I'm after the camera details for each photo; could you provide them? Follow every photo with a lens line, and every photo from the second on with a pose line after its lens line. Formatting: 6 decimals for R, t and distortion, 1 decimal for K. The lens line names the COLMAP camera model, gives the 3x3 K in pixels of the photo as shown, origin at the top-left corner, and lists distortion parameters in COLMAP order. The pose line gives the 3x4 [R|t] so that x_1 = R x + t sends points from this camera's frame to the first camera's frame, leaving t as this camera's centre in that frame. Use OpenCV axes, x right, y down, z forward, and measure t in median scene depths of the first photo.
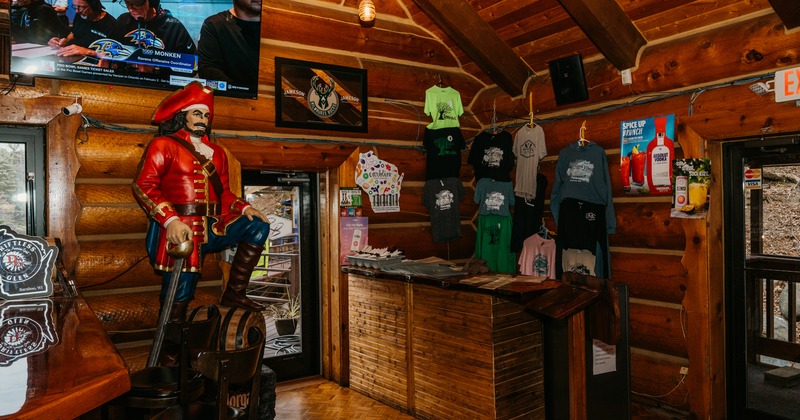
lens RADIAL K [[554.9, 0, 400.0], [0, 554.9, 210.0], [0, 0, 1]] dist [0.003843, -0.006659]
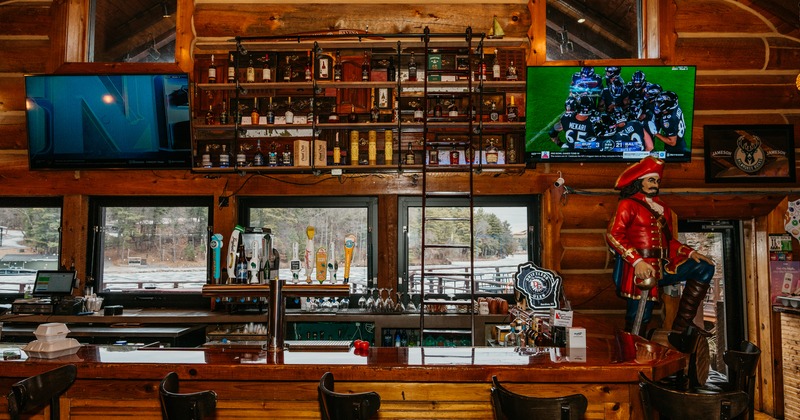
lens RADIAL K [[554.9, 0, 400.0], [0, 554.9, 210.0], [0, 0, 1]] dist [0.003843, -0.006659]
pose [[0.825359, -0.024071, -0.564095, -0.097215], [-0.012531, 0.998064, -0.060924, -0.012737], [0.564469, 0.057353, 0.823460, -0.351107]]
